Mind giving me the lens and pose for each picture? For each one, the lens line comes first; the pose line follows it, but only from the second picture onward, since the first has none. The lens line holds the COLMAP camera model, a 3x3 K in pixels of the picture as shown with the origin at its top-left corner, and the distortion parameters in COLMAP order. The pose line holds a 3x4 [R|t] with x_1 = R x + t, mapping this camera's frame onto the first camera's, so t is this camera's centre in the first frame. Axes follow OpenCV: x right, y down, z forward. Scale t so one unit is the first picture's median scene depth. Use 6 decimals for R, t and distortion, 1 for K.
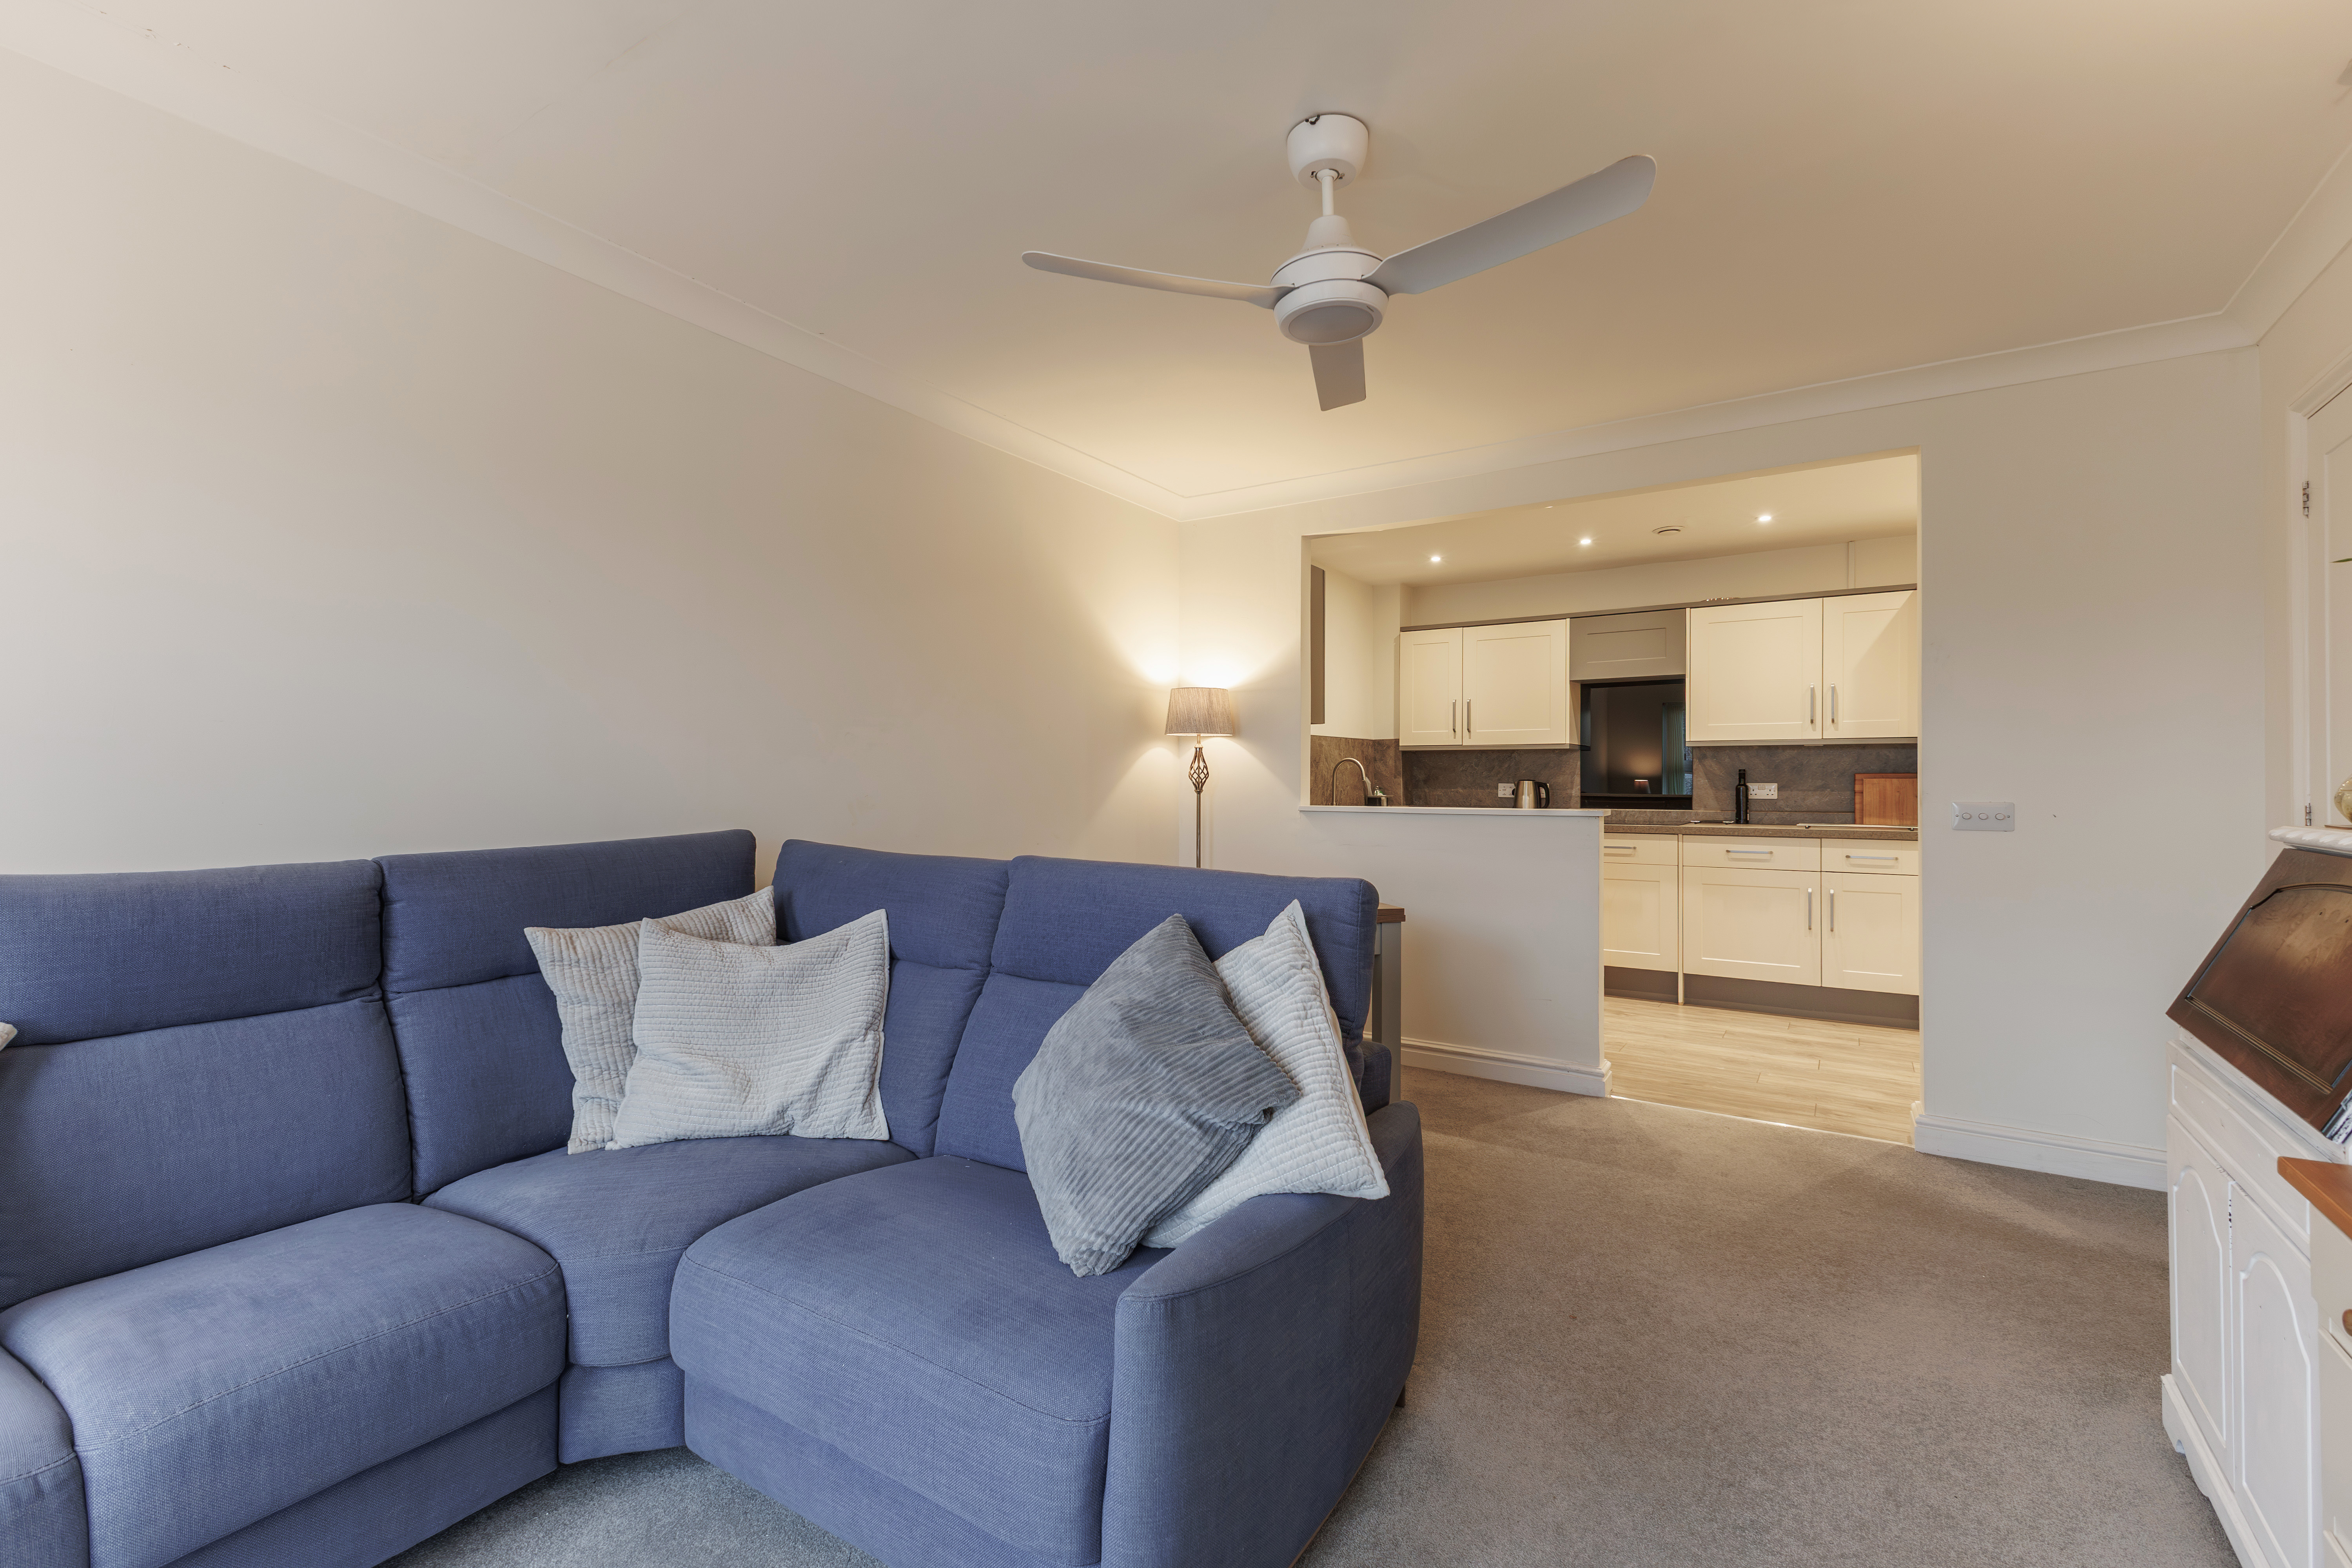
lens RADIAL K [[1011.8, 0, 1174.1], [0, 1011.8, 776.7], [0, 0, 1]] dist [0.002115, 0.000033]
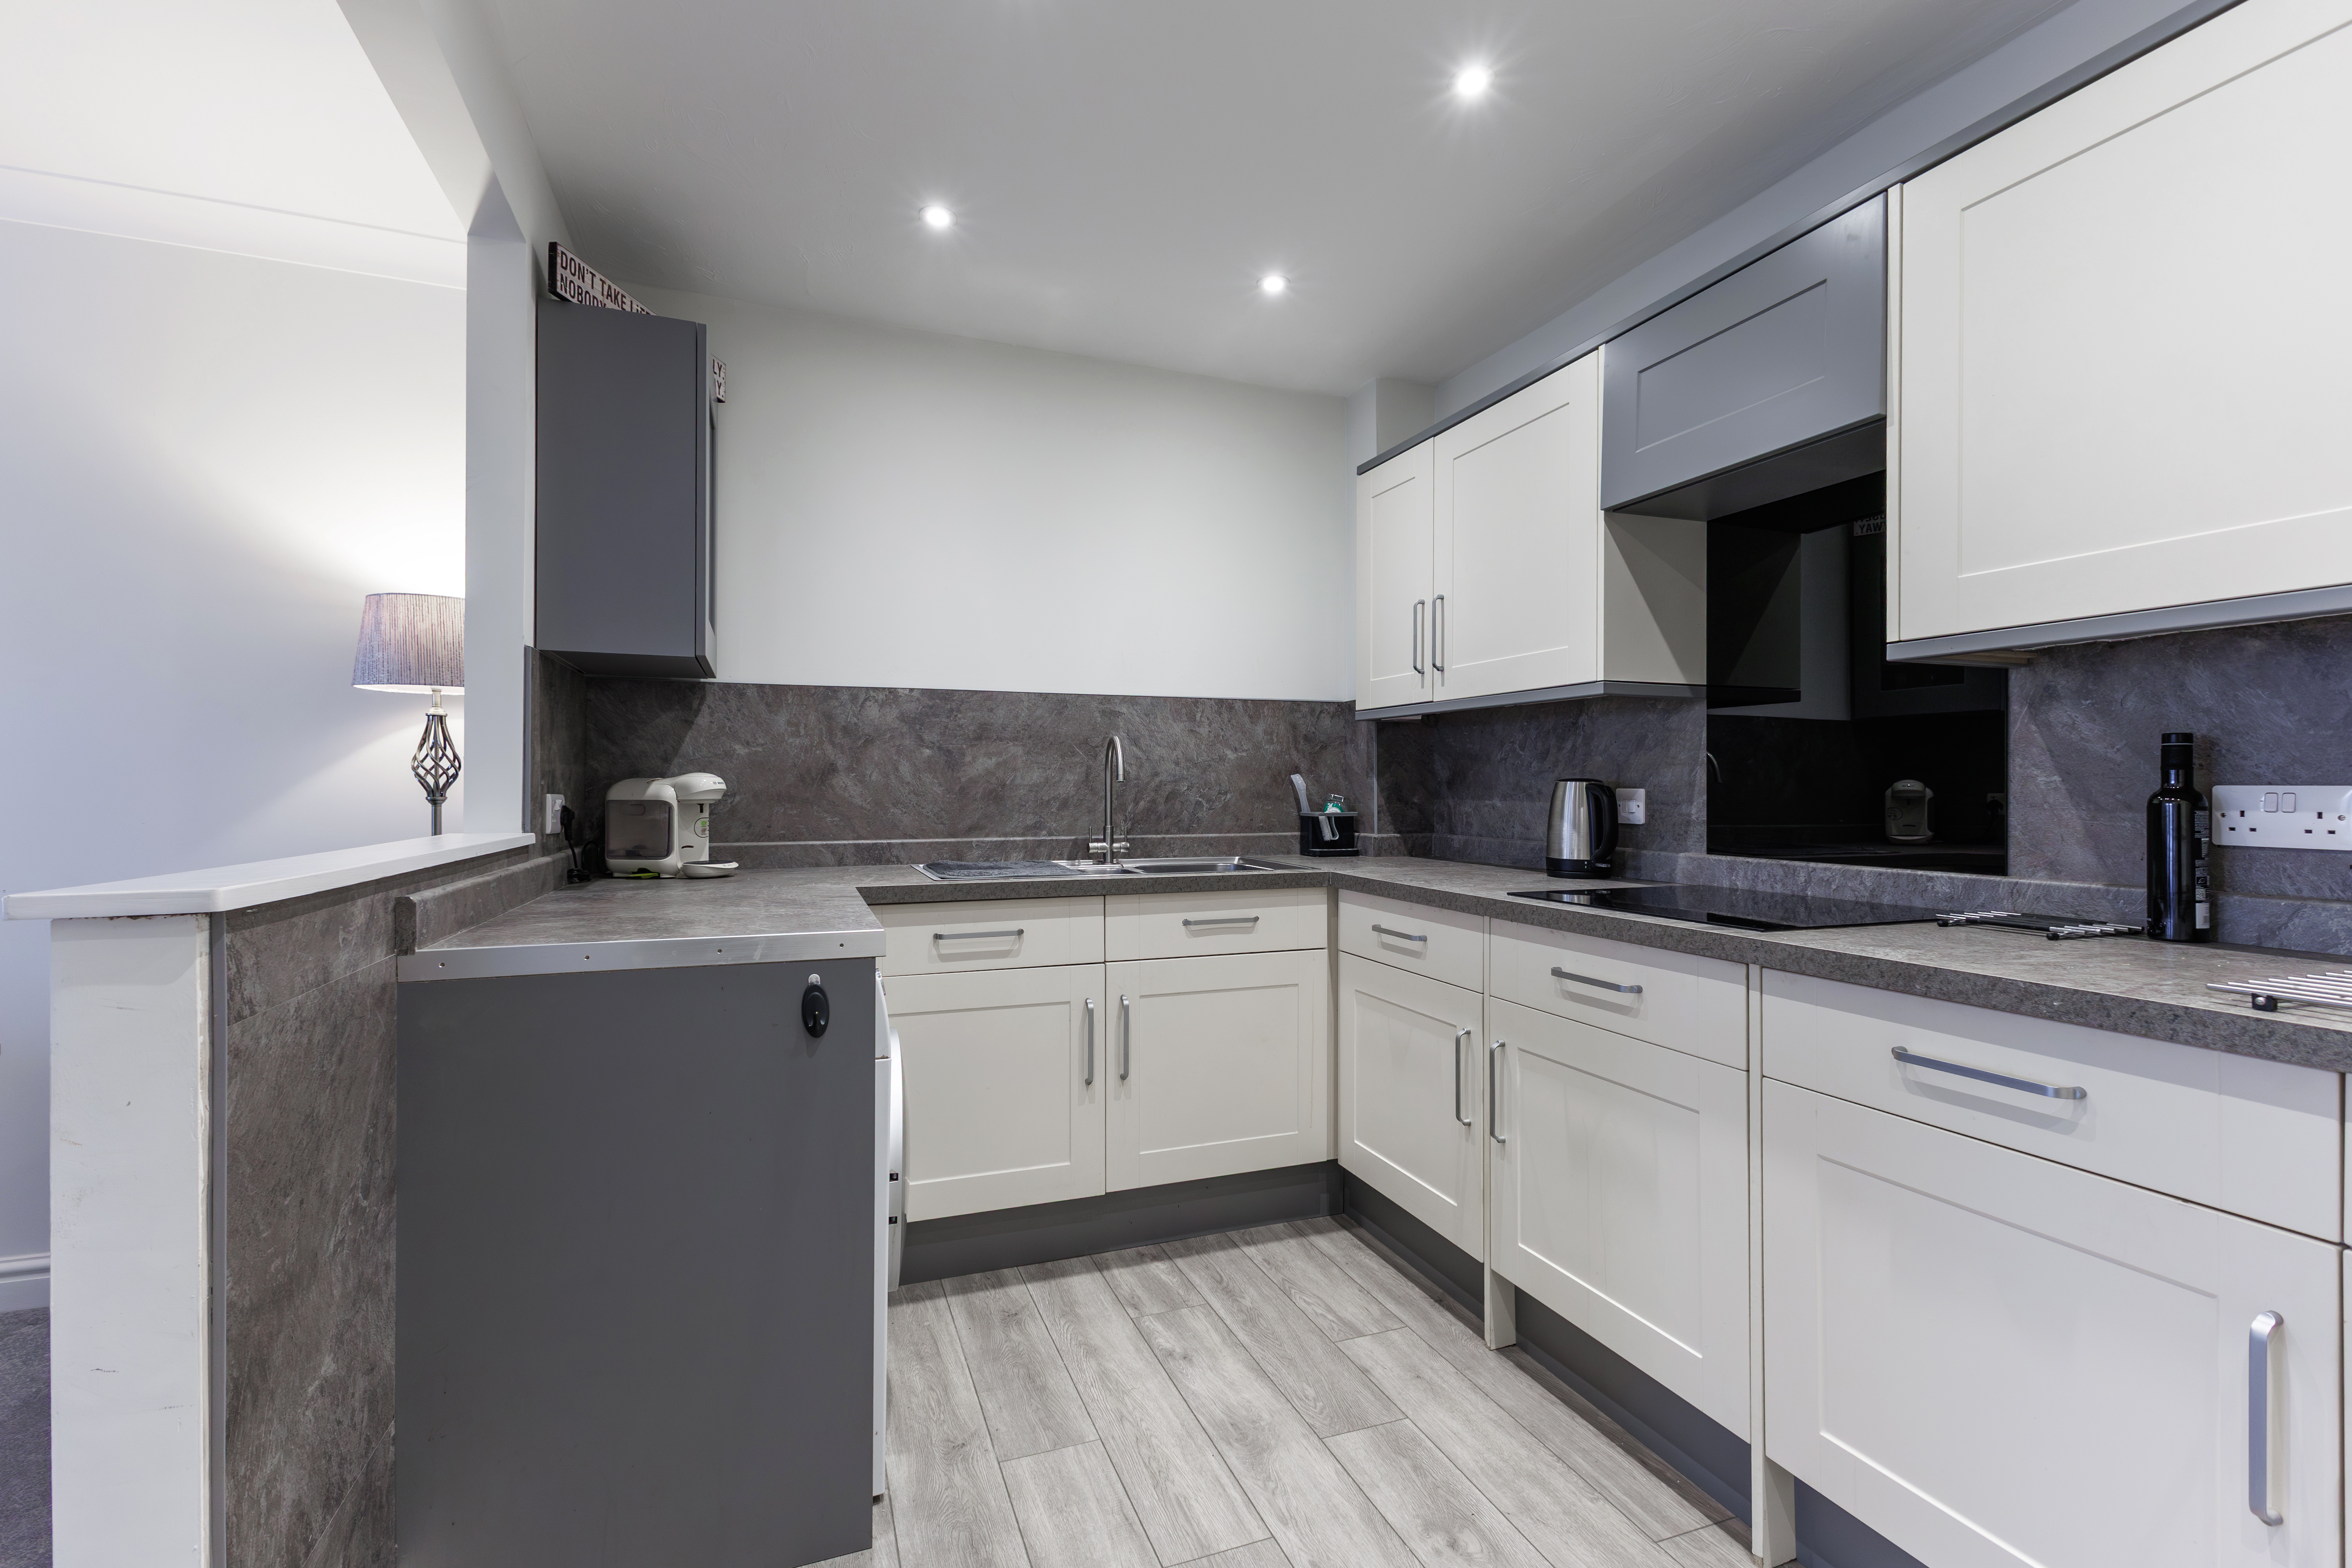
lens RADIAL K [[1044.8, 0, 1145.2], [0, 1044.8, 785.3], [0, 0, 1]] dist [0.004161, -0.000113]
pose [[0.804589, -0.001175, -0.593830, 0.515017], [0.001275, 0.999999, -0.000250, 0.006030], [0.593830, -0.000556, 0.804590, 0.631902]]
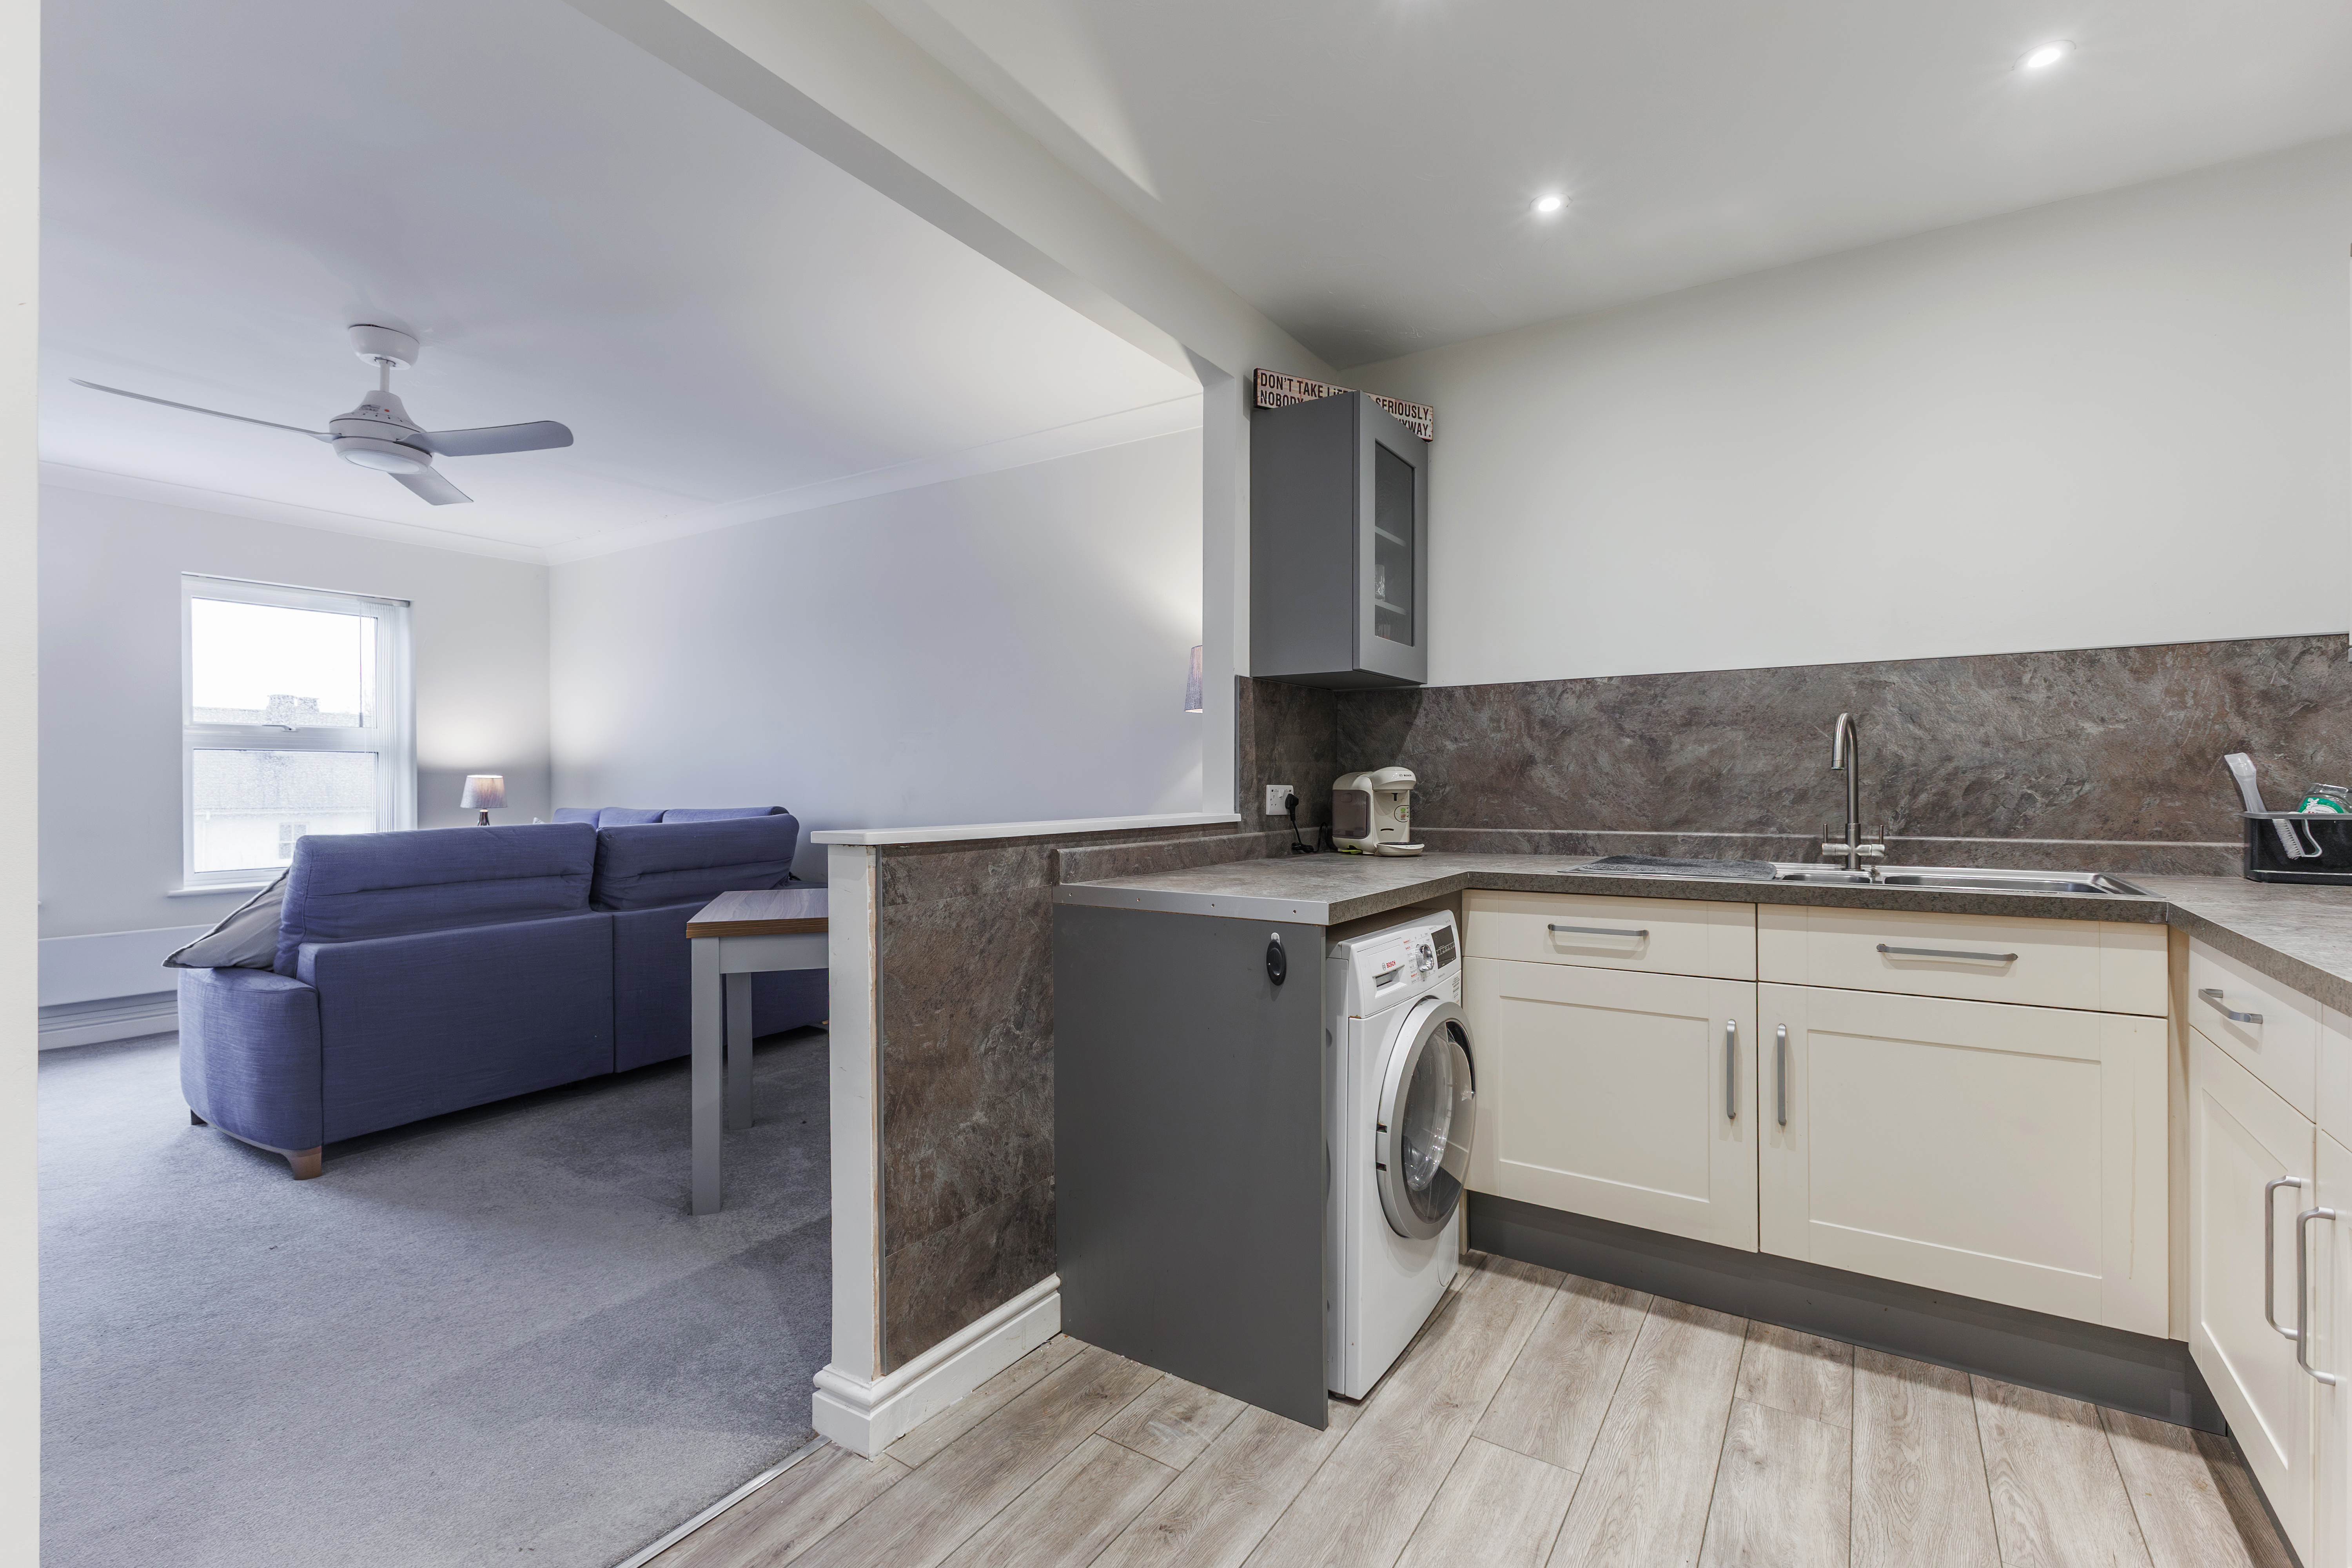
lens RADIAL K [[989.3, 0, 1150.4], [0, 989.3, 788.2], [0, 0, 1]] dist [0.002400, 0.000011]
pose [[0.000147, 0.005317, -0.999986, 0.599416], [0.007376, 0.999959, 0.005318, 0.007671], [0.999973, -0.007377, 0.000108, 0.765916]]
